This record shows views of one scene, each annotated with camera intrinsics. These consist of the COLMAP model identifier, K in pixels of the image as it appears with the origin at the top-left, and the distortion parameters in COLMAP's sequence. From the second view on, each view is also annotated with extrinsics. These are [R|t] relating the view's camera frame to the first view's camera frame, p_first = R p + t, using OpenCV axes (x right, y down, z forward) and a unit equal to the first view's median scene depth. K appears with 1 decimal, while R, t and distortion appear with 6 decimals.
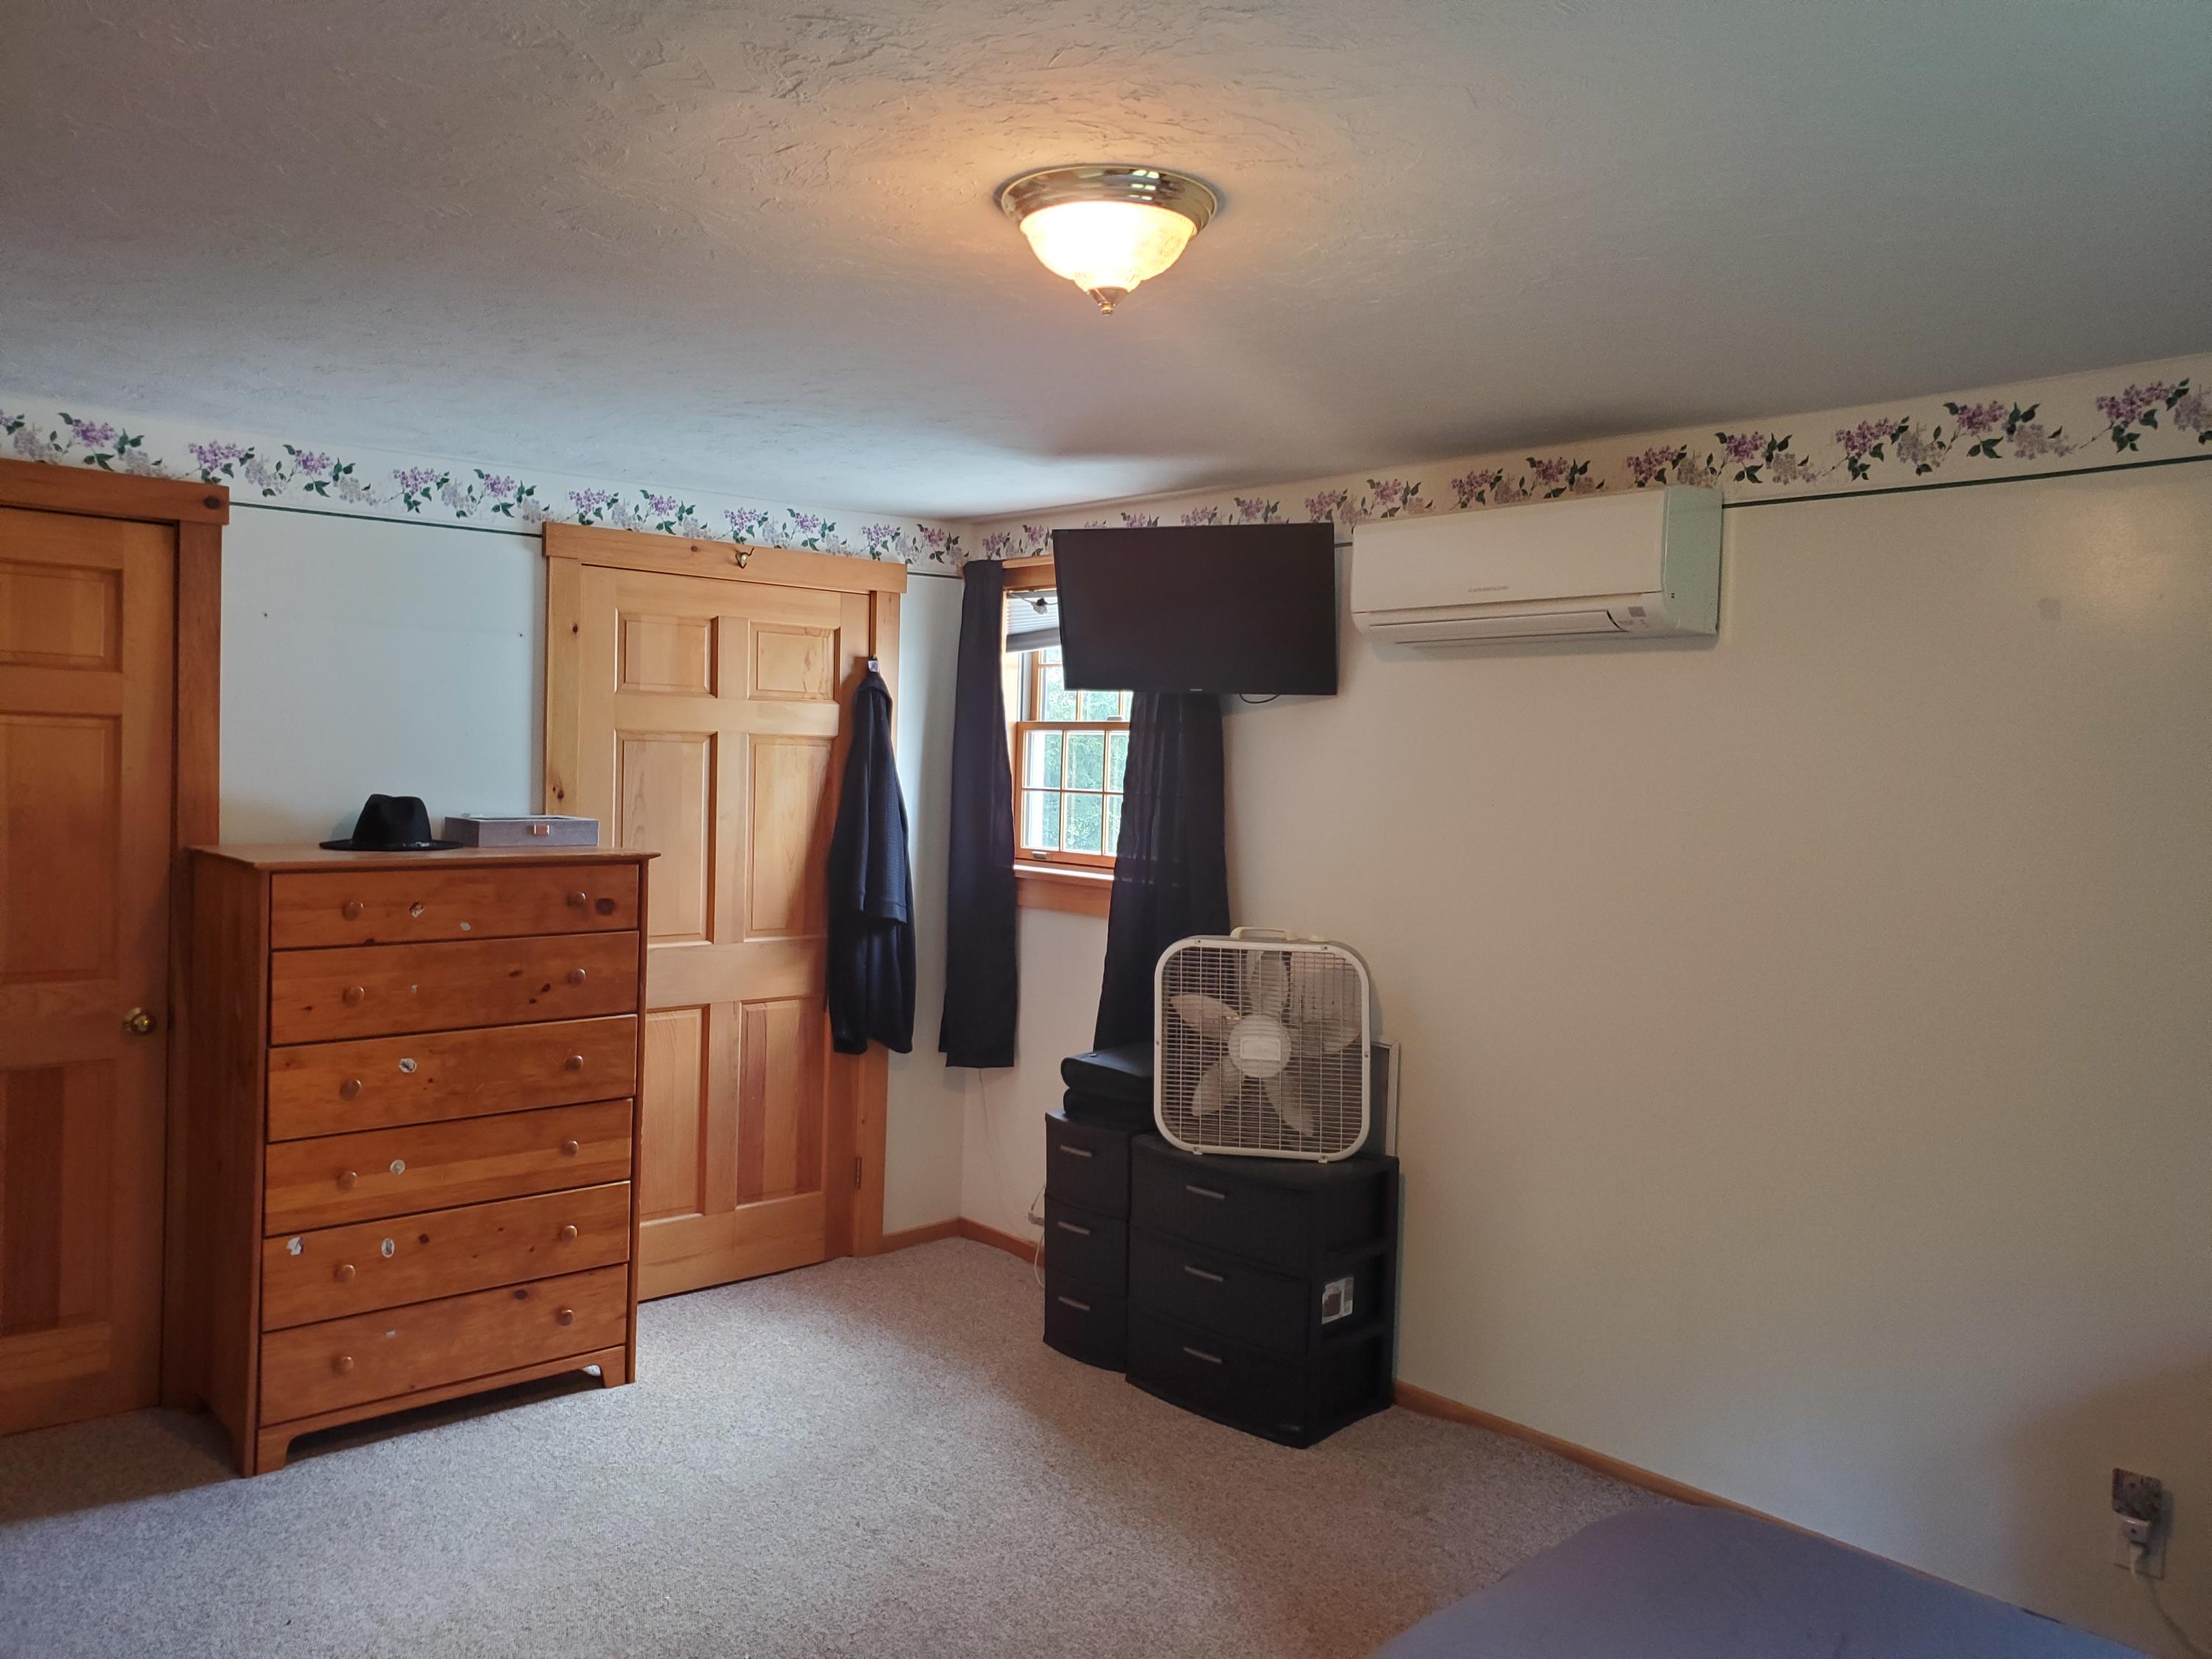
lens RADIAL K [[1779.8, 0, 1088.6], [0, 1779.8, 820.7], [0, 0, 1]] dist [0.082199, -0.054851]
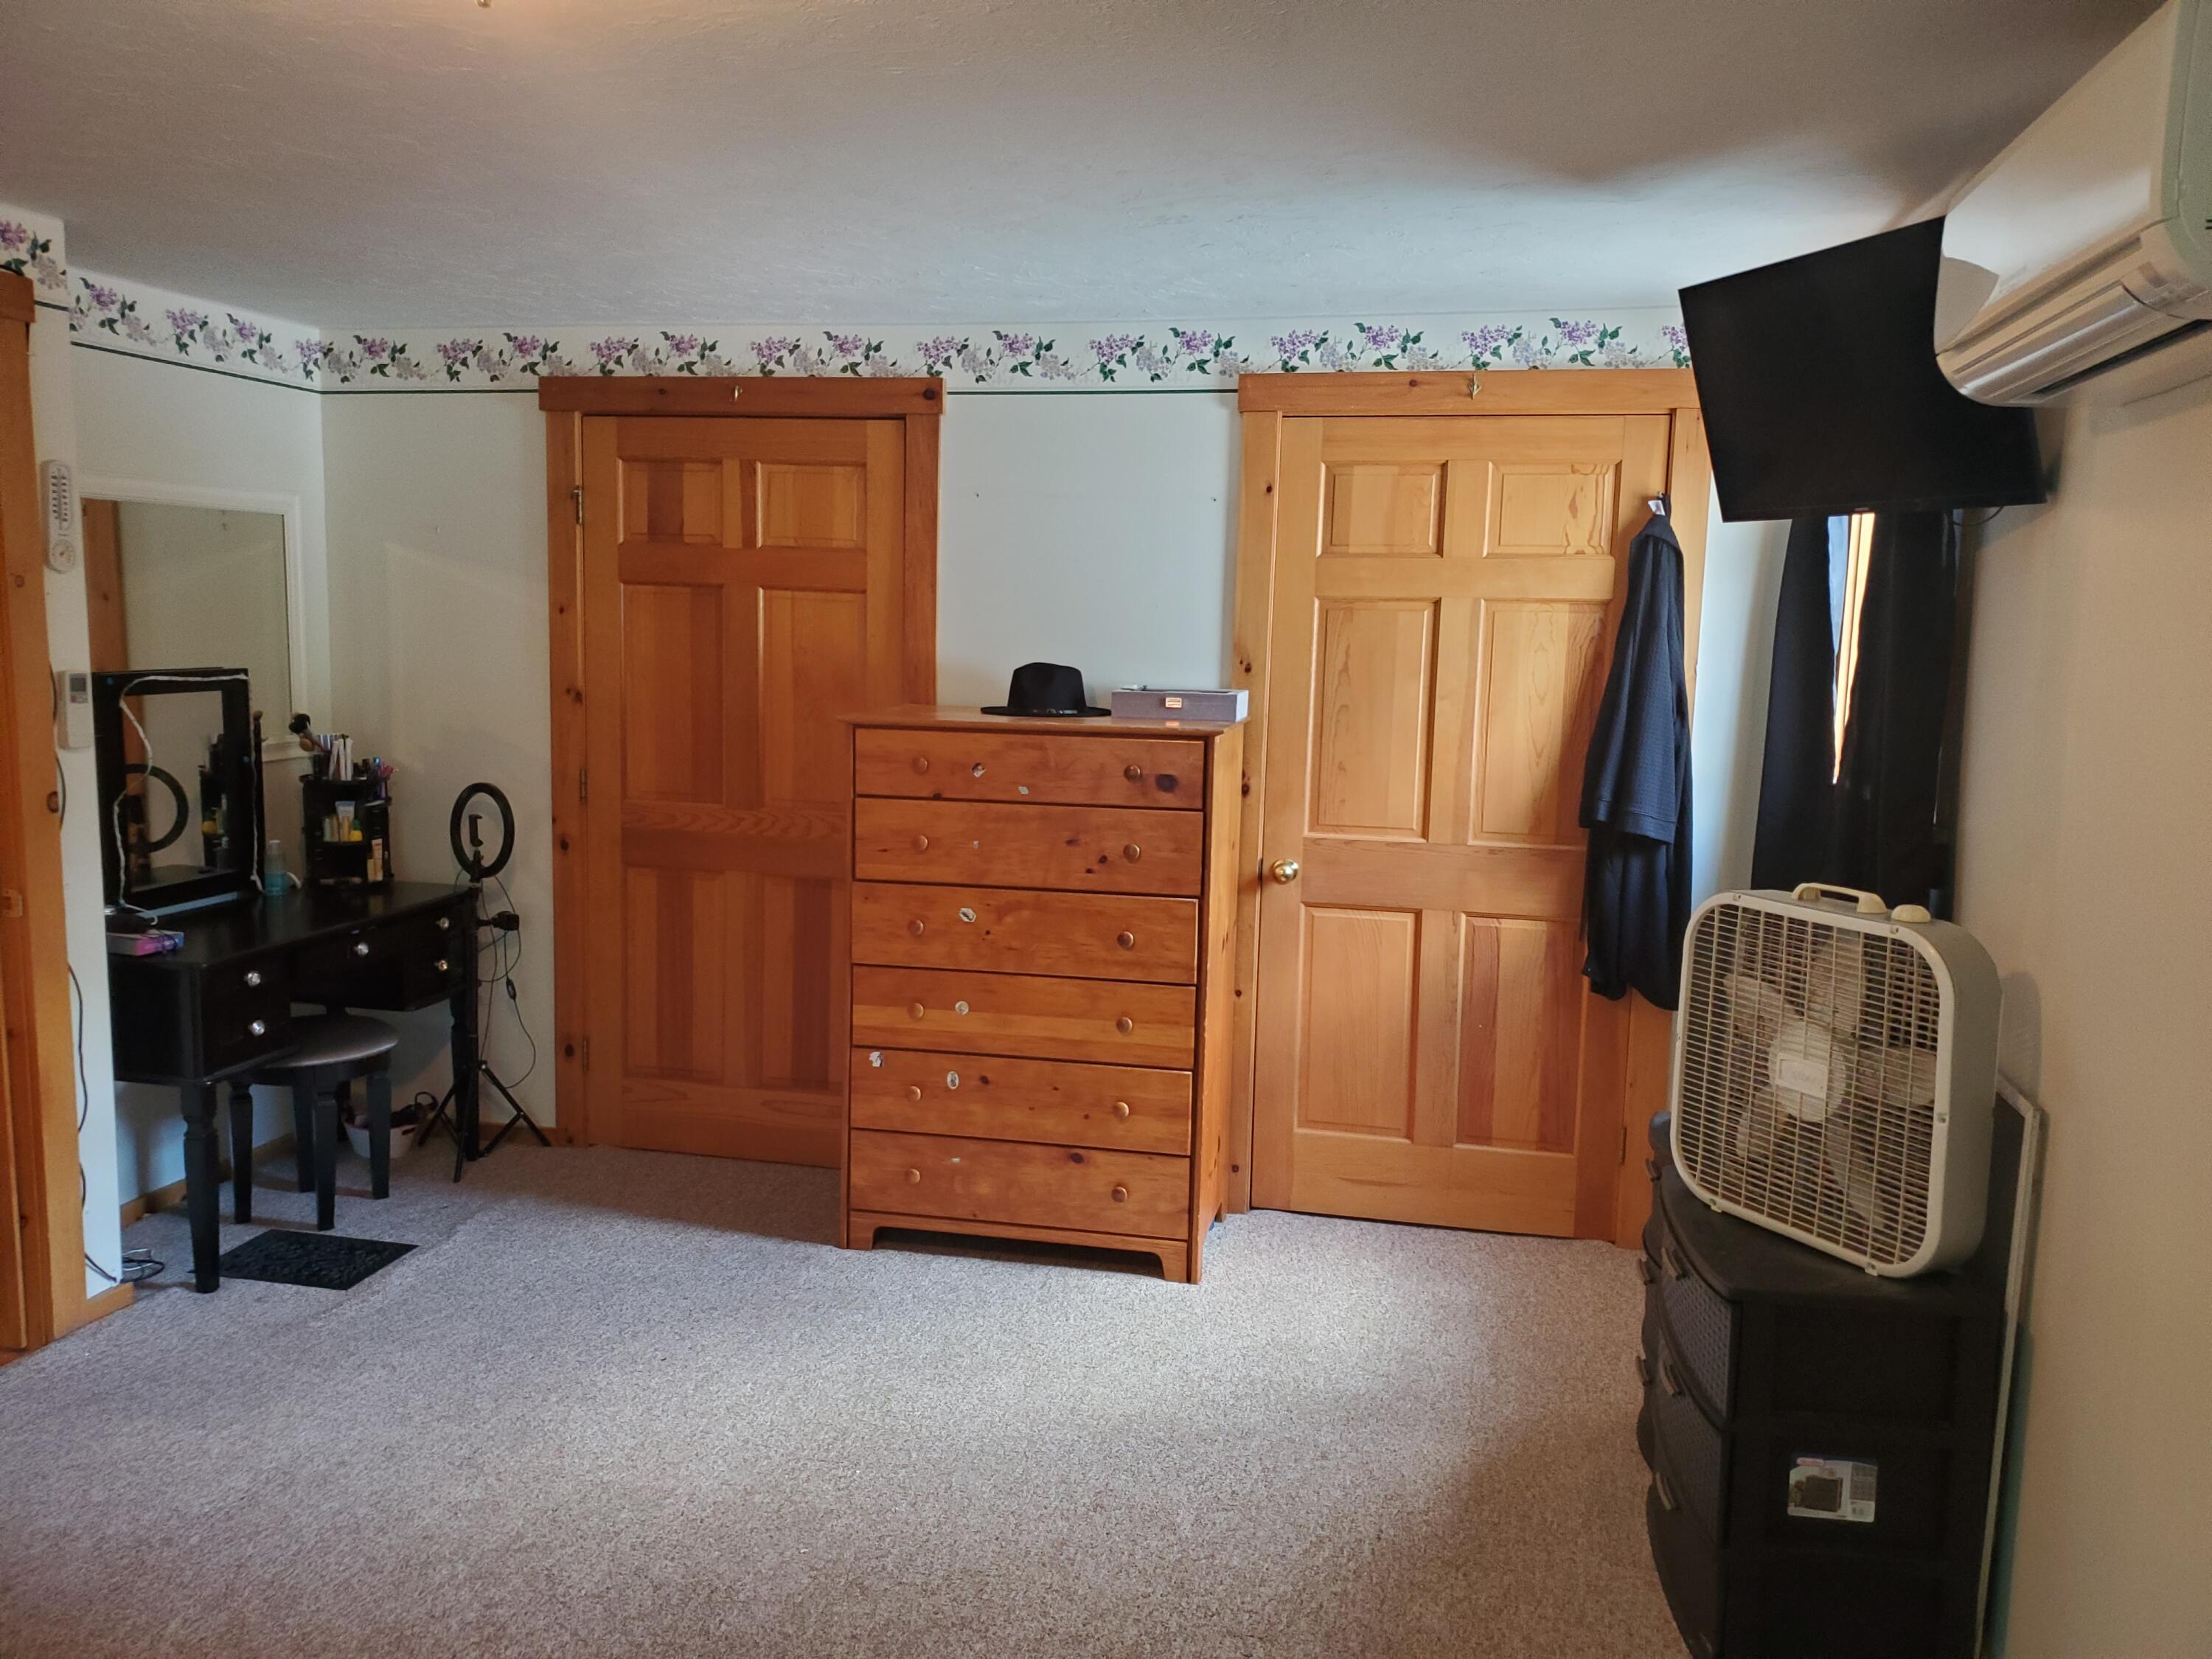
lens RADIAL K [[1779.8, 0, 1083.5], [0, 1779.8, 833.1], [0, 0, 1]] dist [0.082199, -0.054851]
pose [[0.579012, 0.091352, -0.810185, 0.465188], [-0.037022, 0.995624, 0.085803, -0.004672], [0.814478, -0.019686, 0.579860, 0.413738]]
